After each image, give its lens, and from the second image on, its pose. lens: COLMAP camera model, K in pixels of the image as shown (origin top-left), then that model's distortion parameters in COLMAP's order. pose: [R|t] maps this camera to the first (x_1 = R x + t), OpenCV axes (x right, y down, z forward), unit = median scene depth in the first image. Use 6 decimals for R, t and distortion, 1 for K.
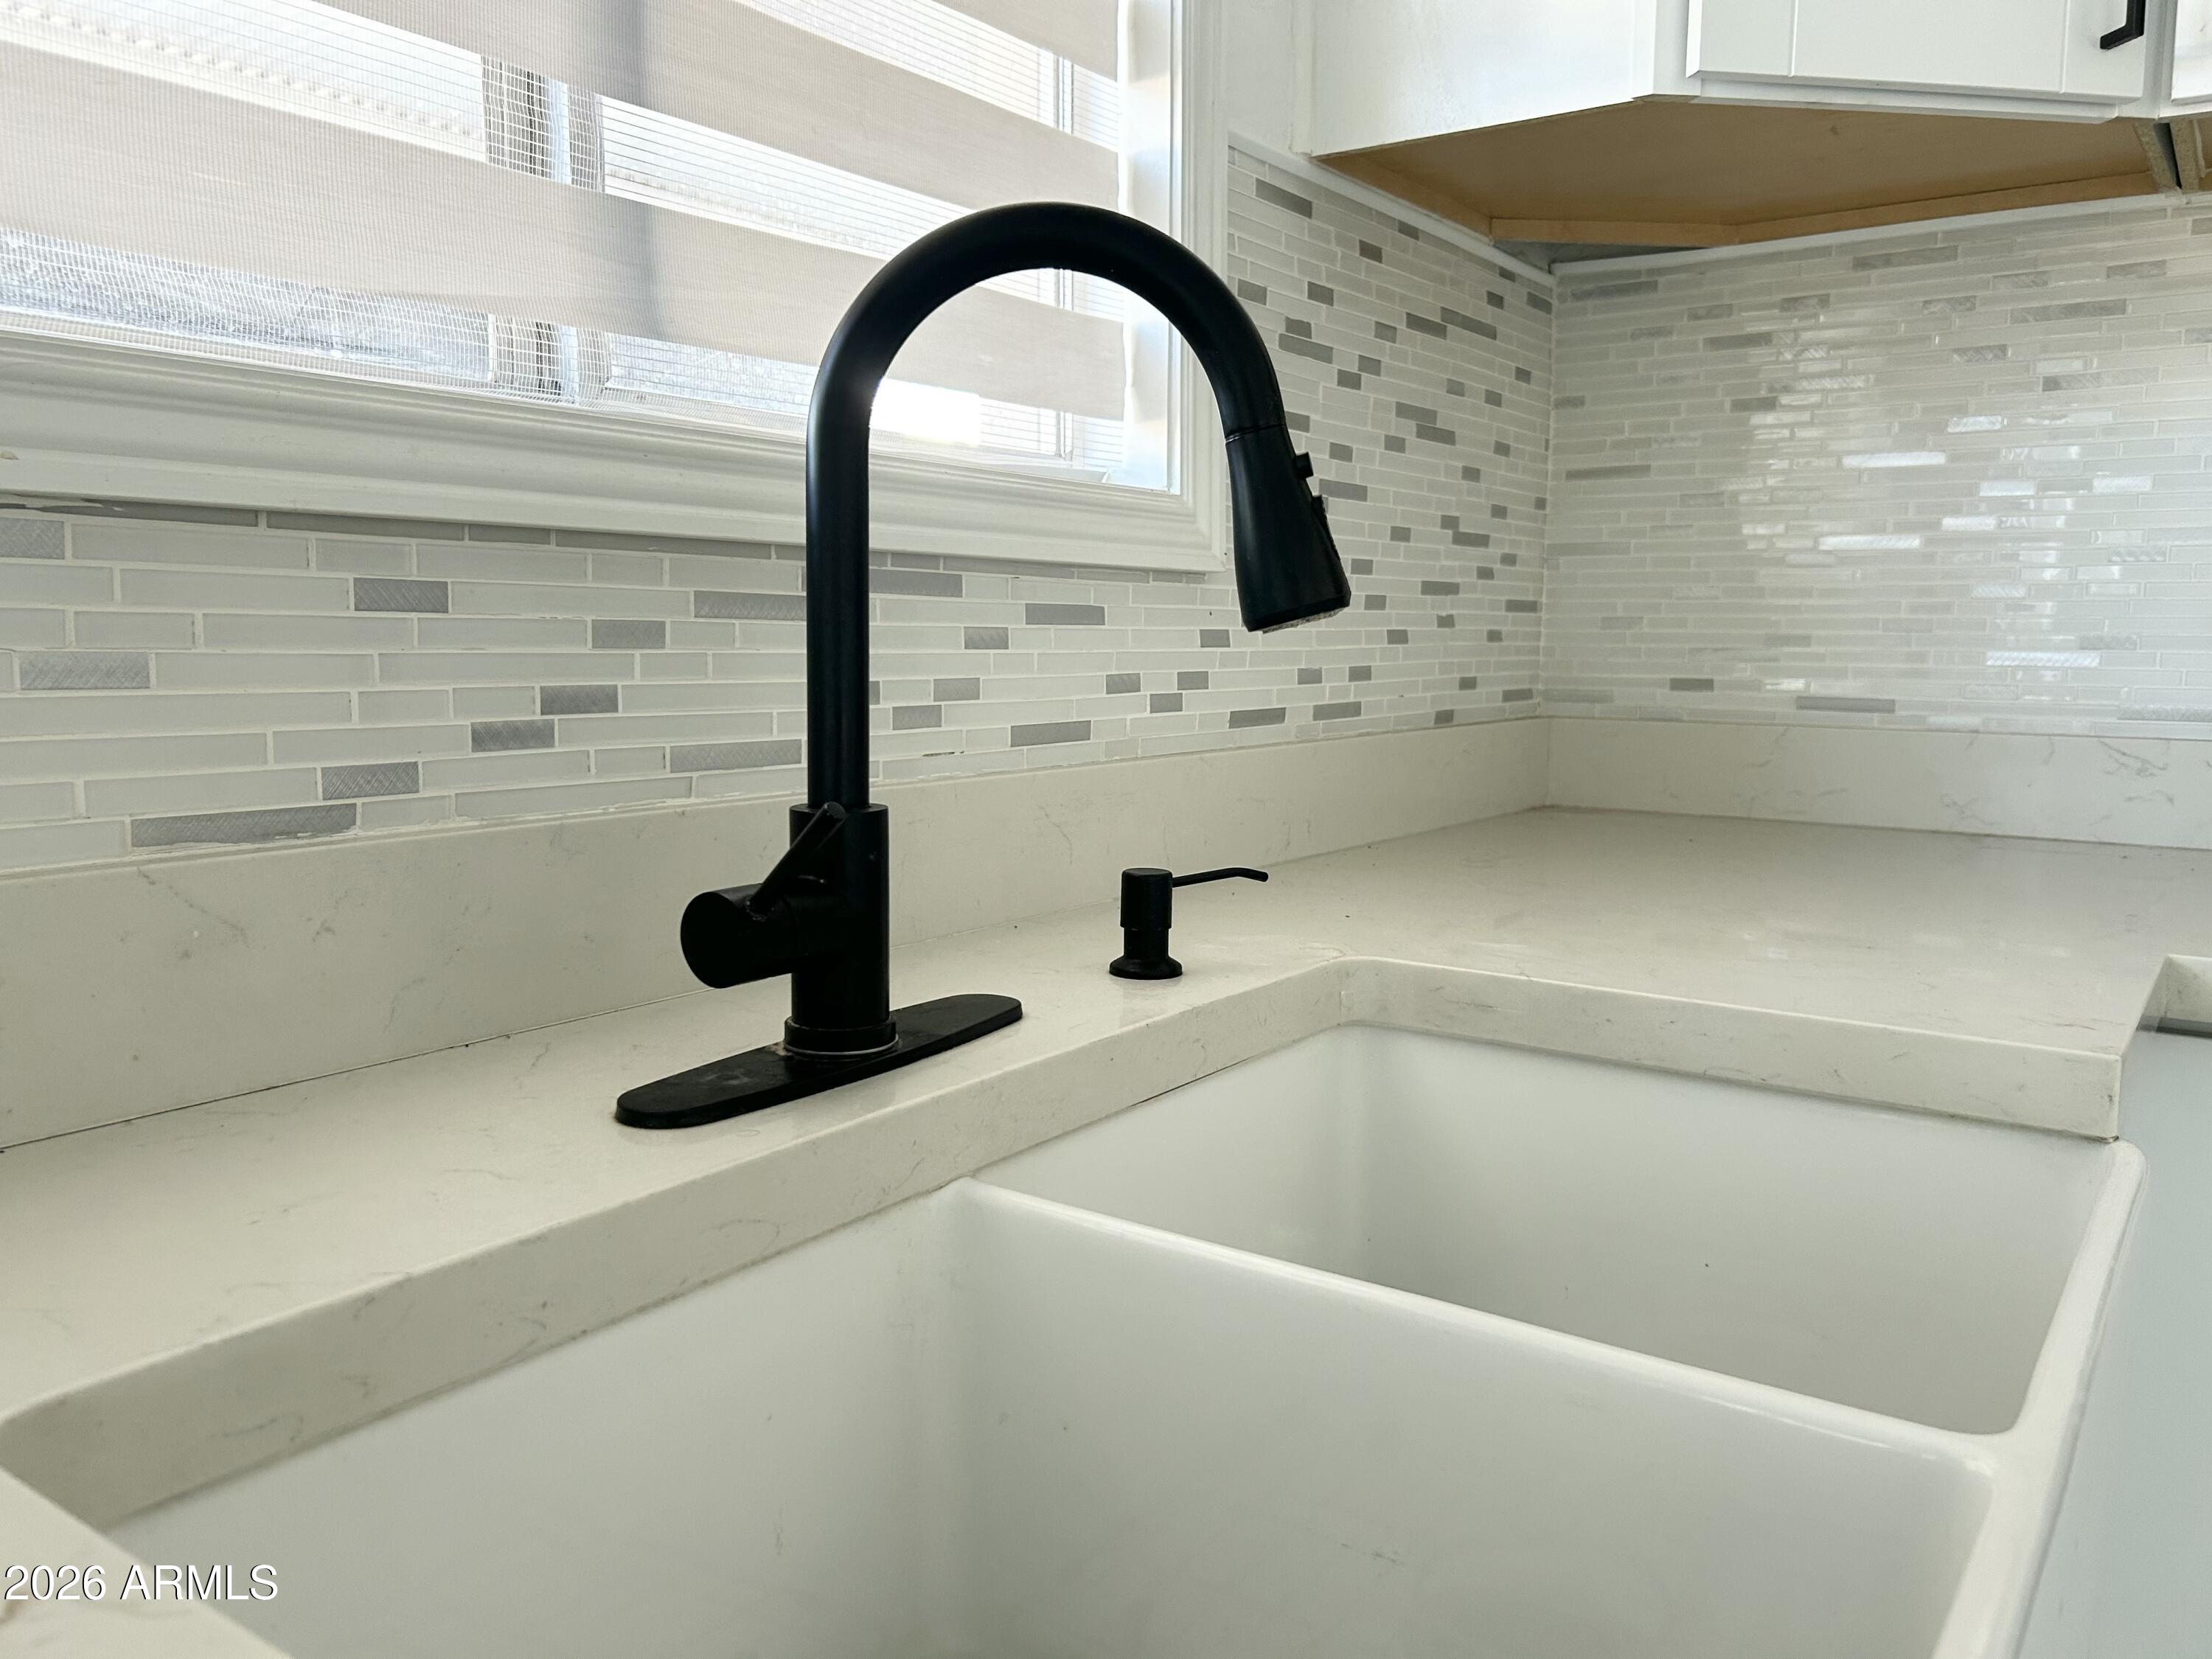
lens RADIAL K [[1730.6, 0, 1144.4], [0, 1730.6, 837.5], [0, 0, 1]] dist [0.039818, -0.004913]
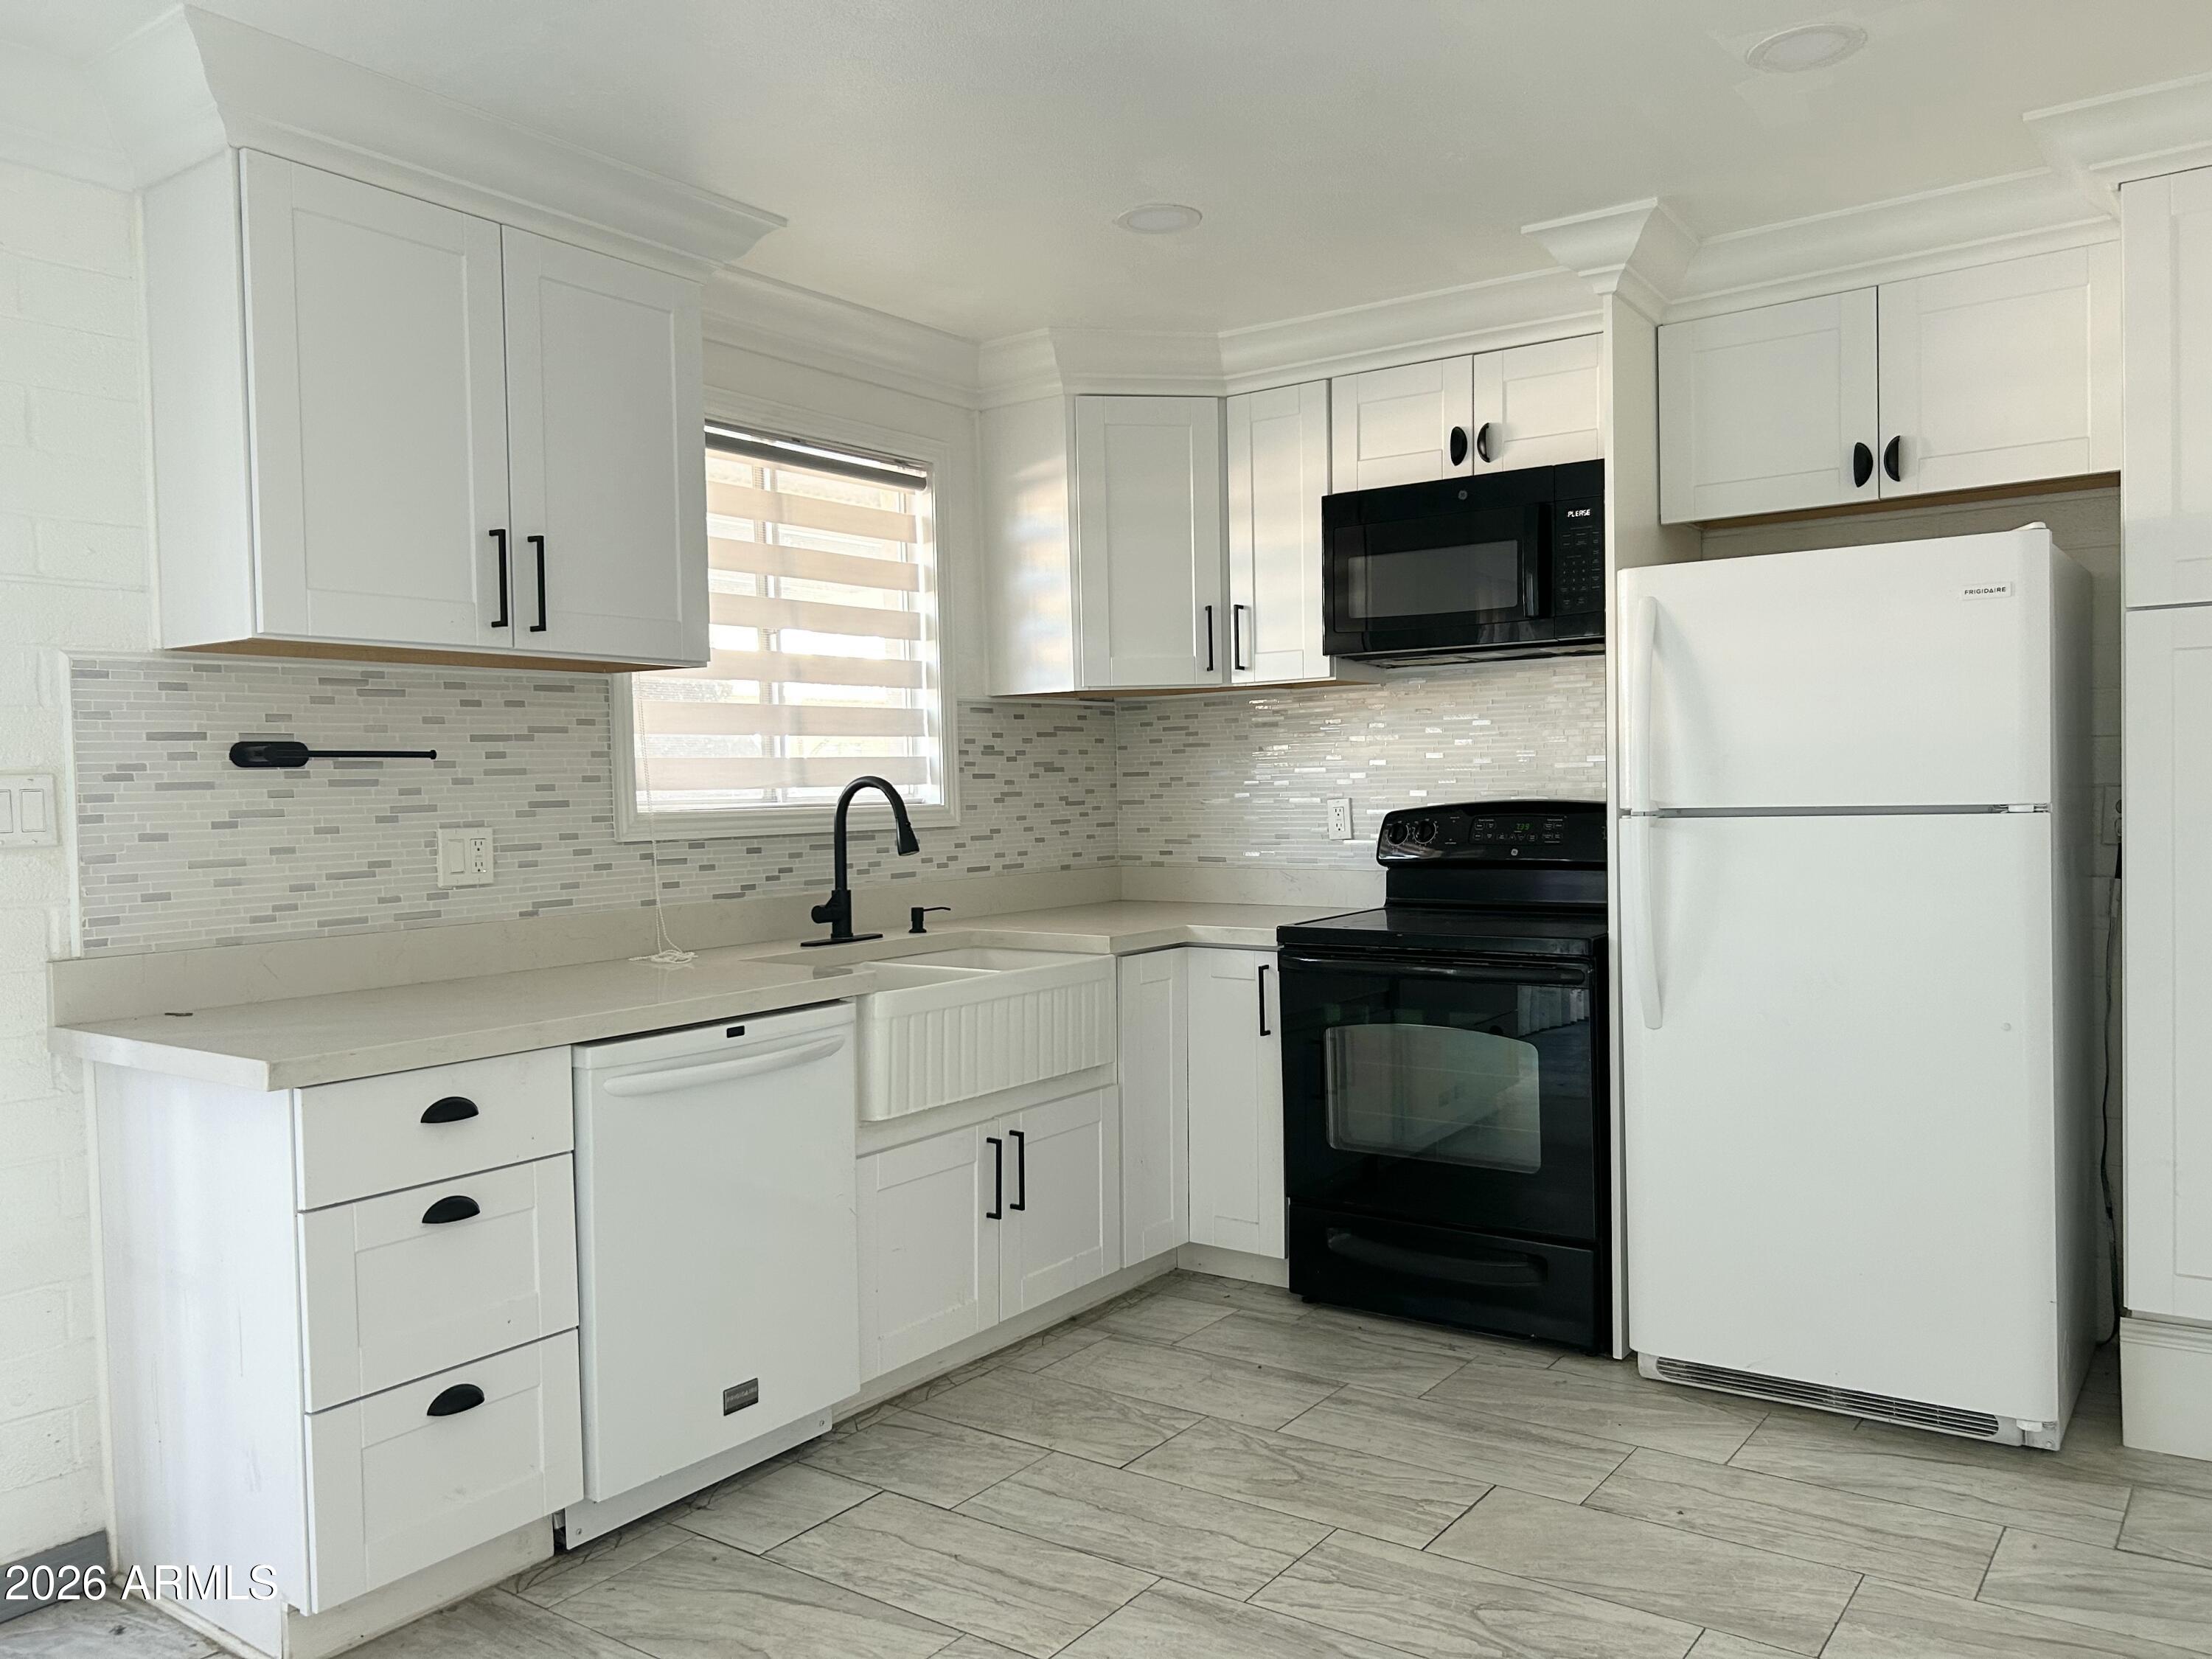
lens RADIAL K [[1670.3, 0, 1111.6], [0, 1670.3, 844.0], [0, 0, 1]] dist [0.053459, -0.045623]
pose [[0.999050, -0.024960, -0.035735, 0.398175], [0.021912, 0.996285, -0.083281, 0.137285], [0.037680, 0.082418, 0.995885, -1.936573]]
